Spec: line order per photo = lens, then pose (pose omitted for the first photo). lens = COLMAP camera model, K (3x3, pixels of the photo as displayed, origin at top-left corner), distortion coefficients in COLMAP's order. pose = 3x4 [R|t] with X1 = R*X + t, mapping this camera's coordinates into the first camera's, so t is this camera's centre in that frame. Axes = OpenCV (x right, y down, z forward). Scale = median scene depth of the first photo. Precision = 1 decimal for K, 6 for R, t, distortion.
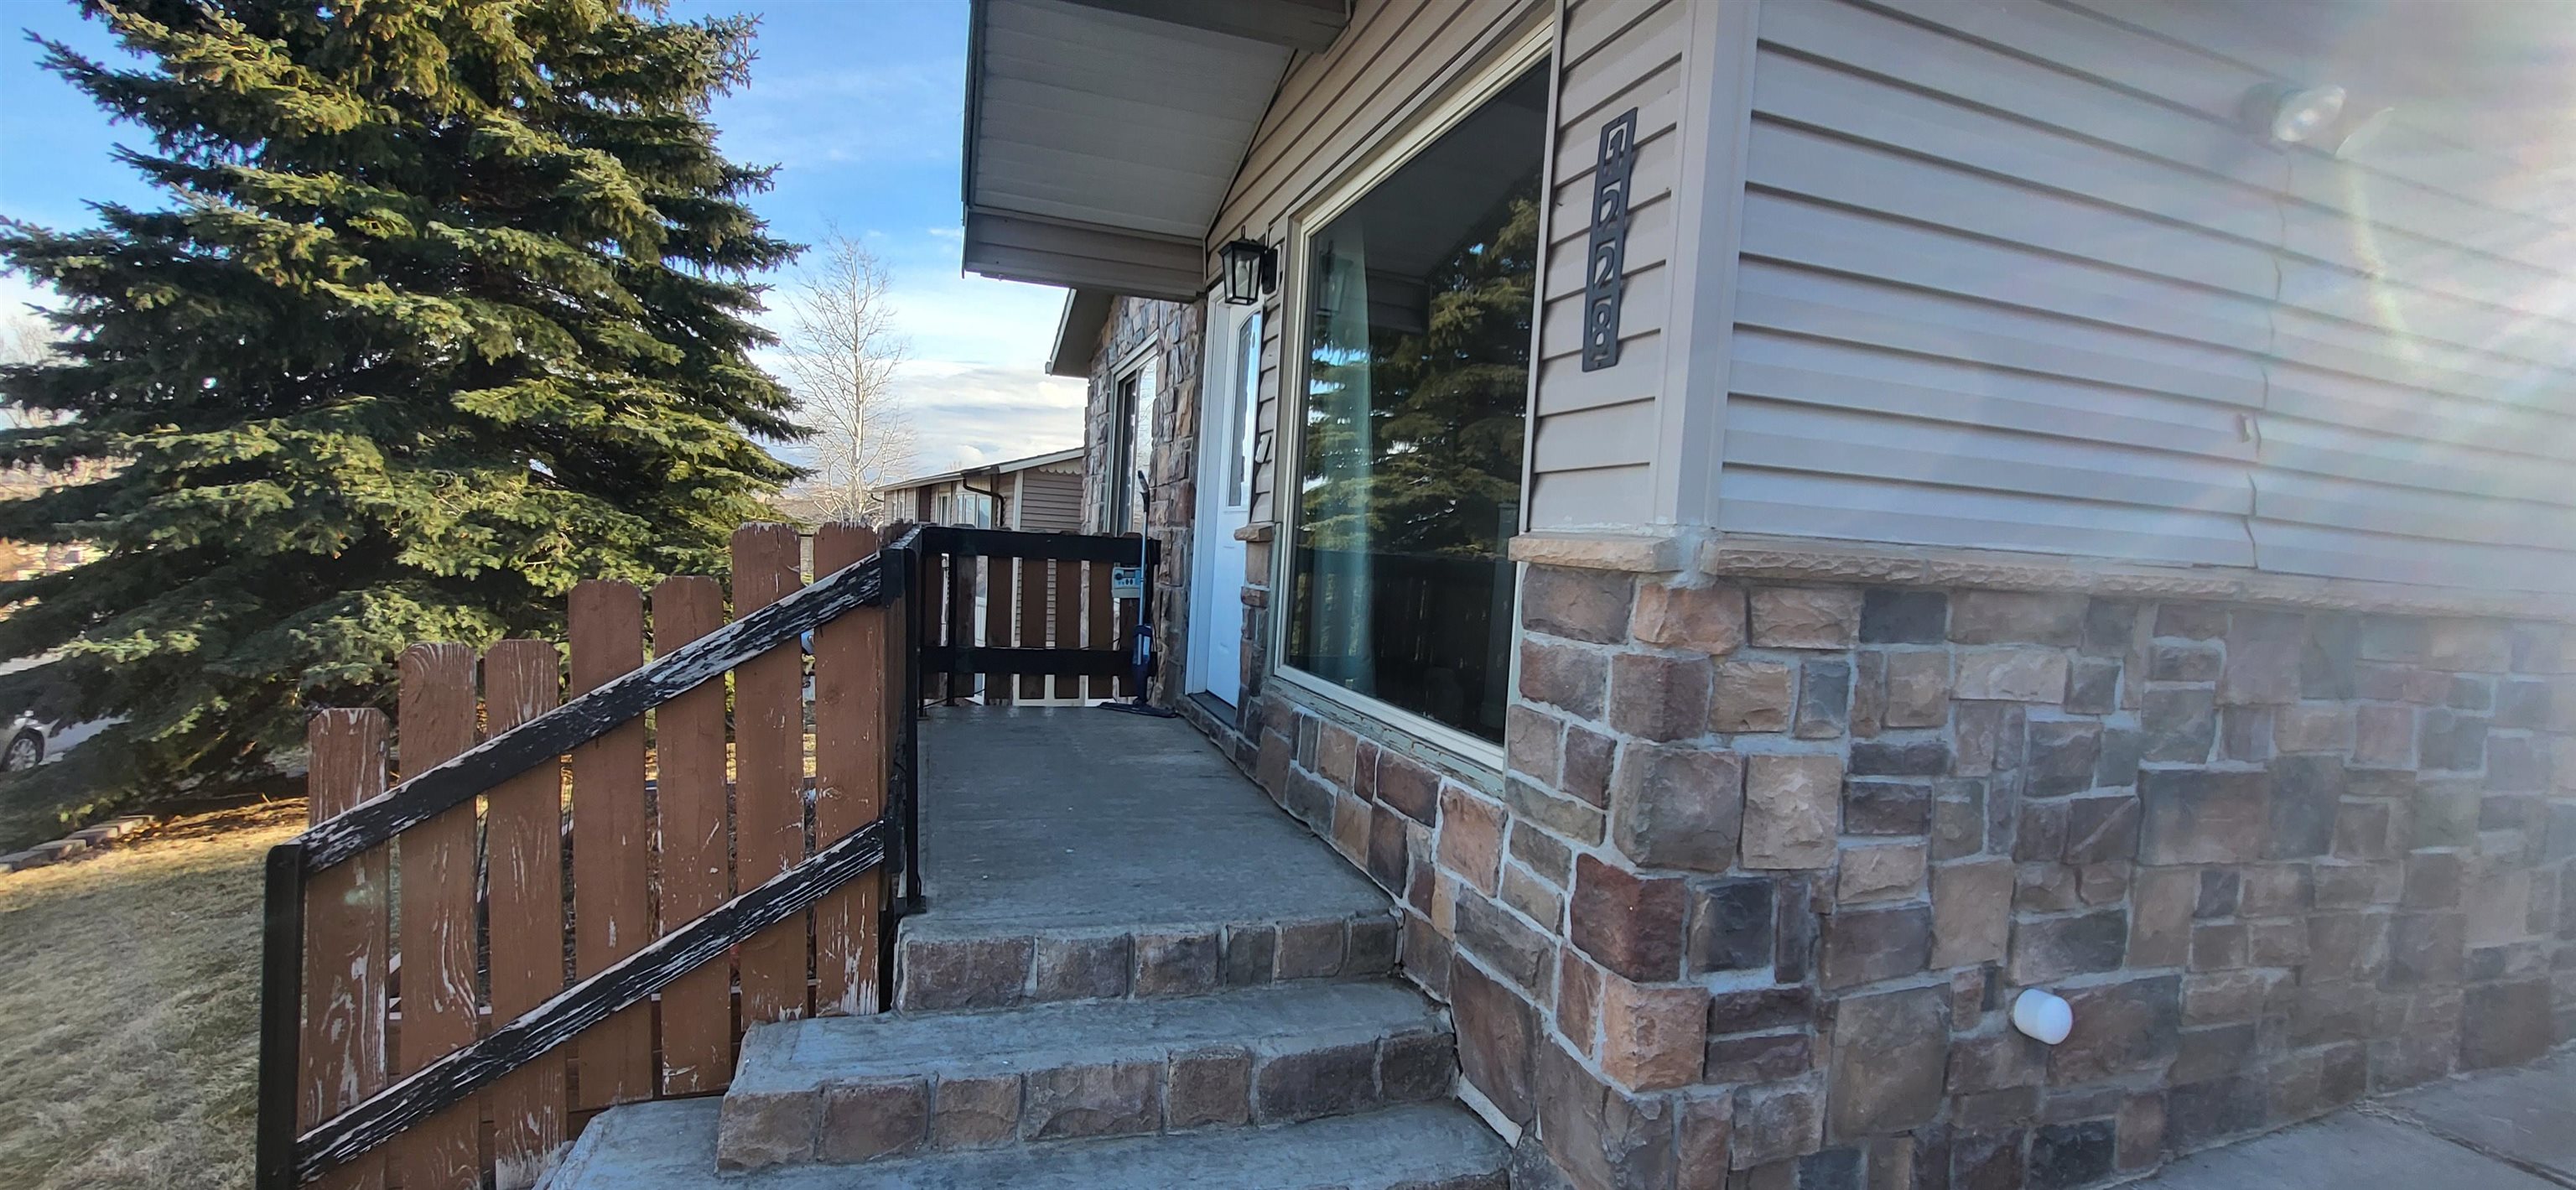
lens RADIAL K [[1006.7, 0, 1288.0], [0, 1006.7, 595.0], [0, 0, 1]] dist [0.000098, 0.000090]
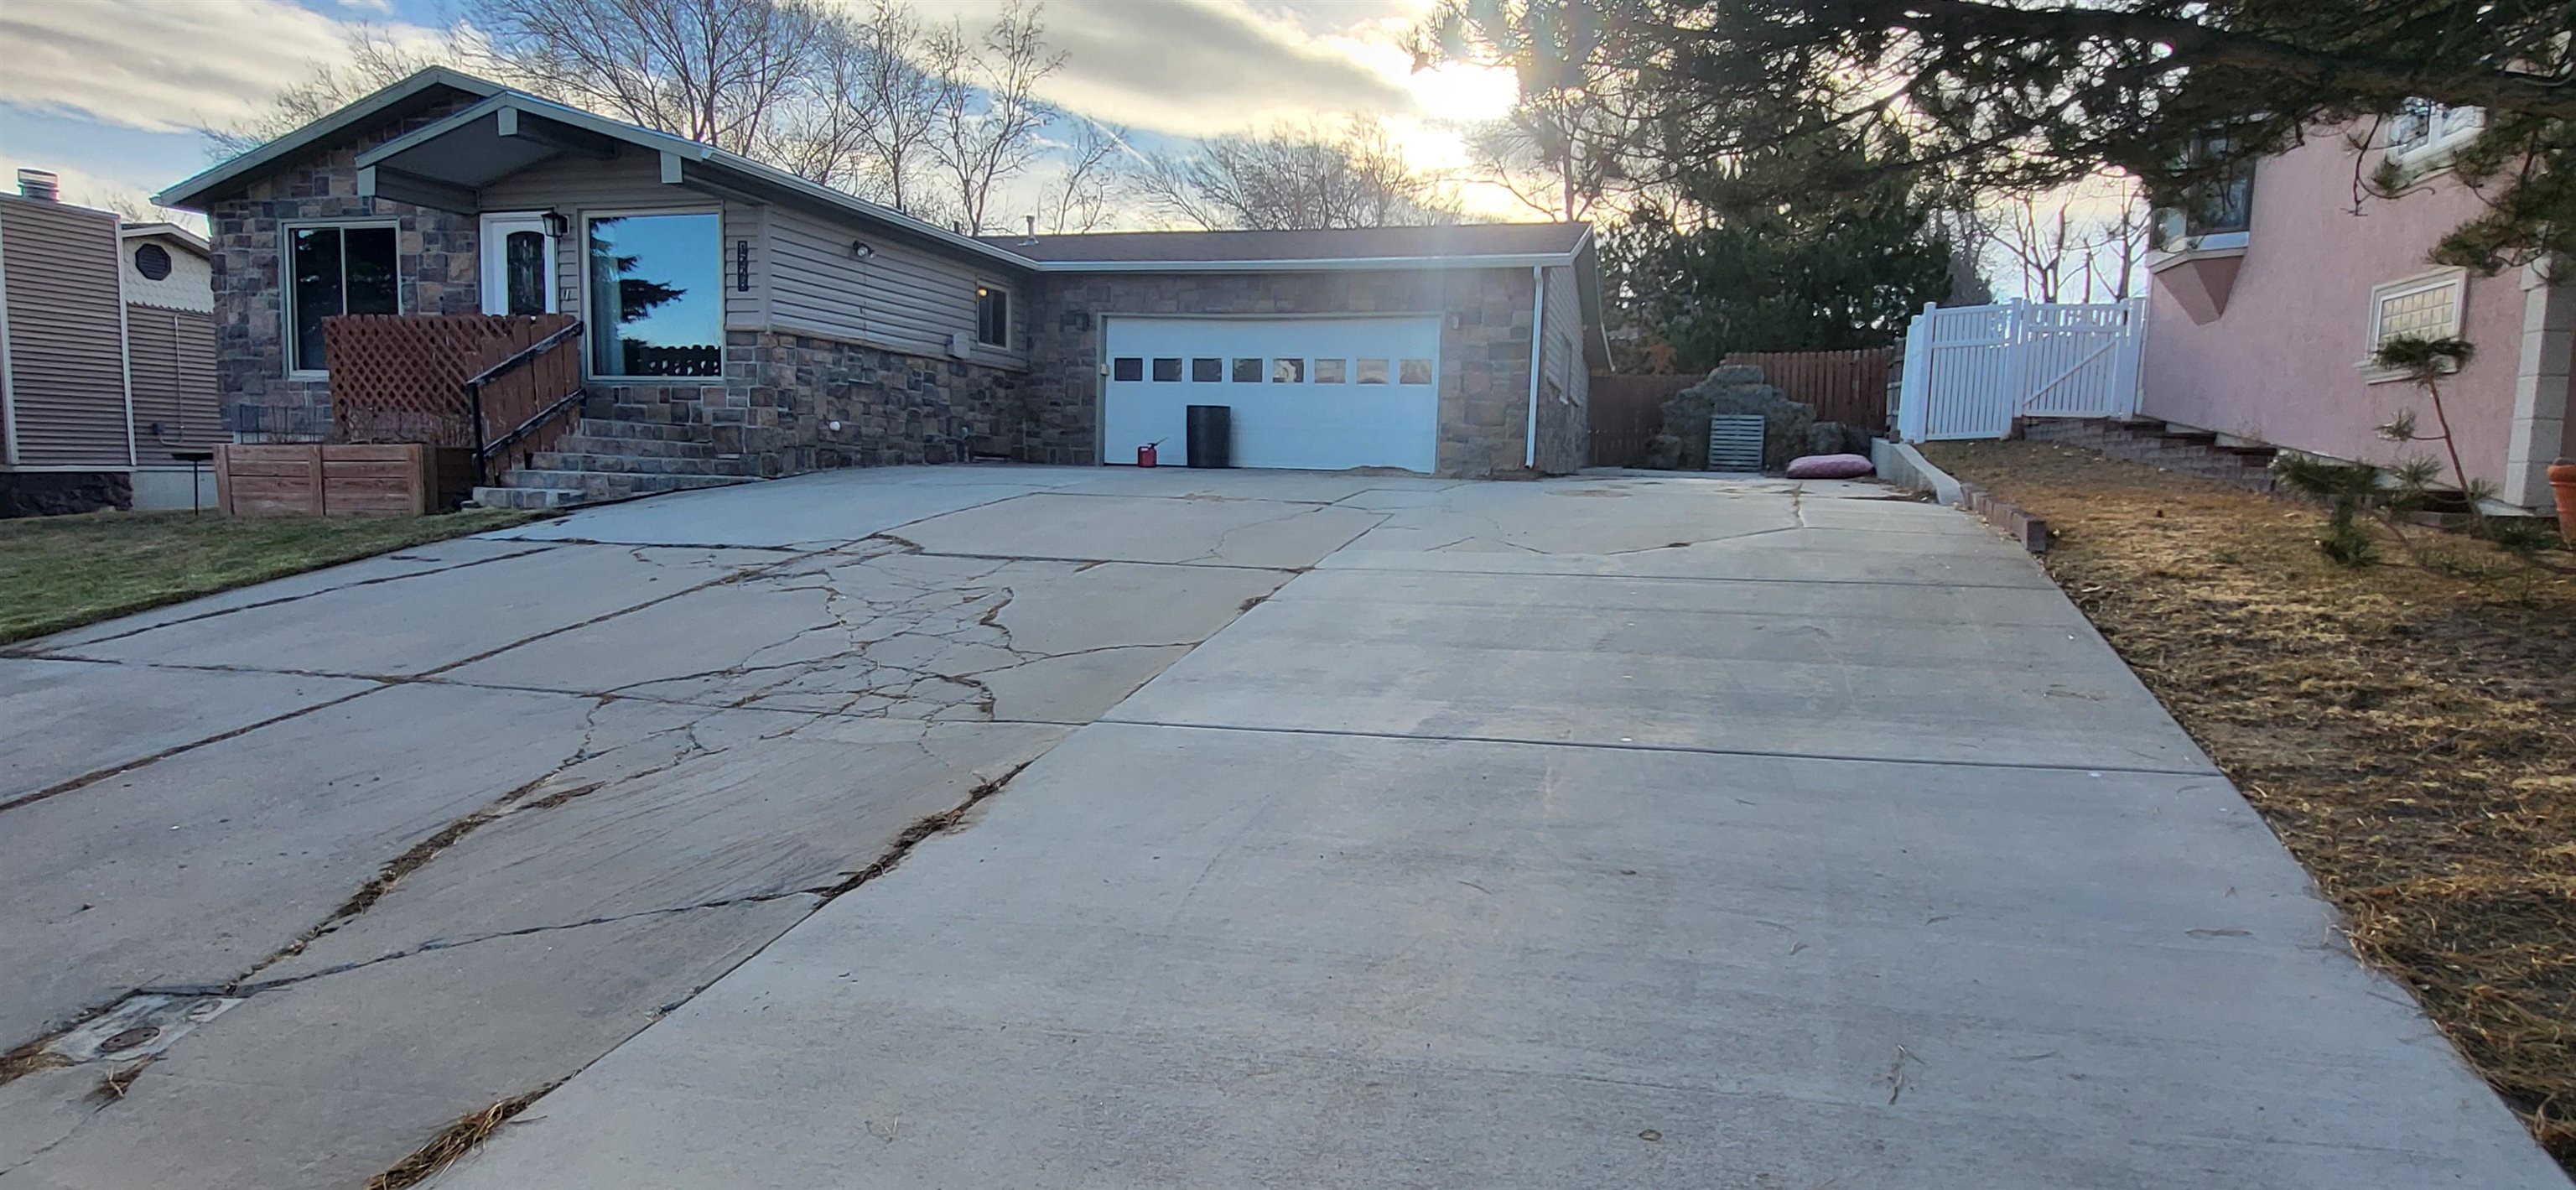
lens RADIAL K [[1267.3, 0, 1329.0], [0, 1267.3, 592.1], [0, 0, 1]] dist [0.002764, 0.000234]
pose [[0.565158, -0.122610, 0.815821, -3.307433], [0.052280, 0.992229, 0.112906, 0.687106], [-0.823325, -0.021159, 0.567176, -4.913199]]
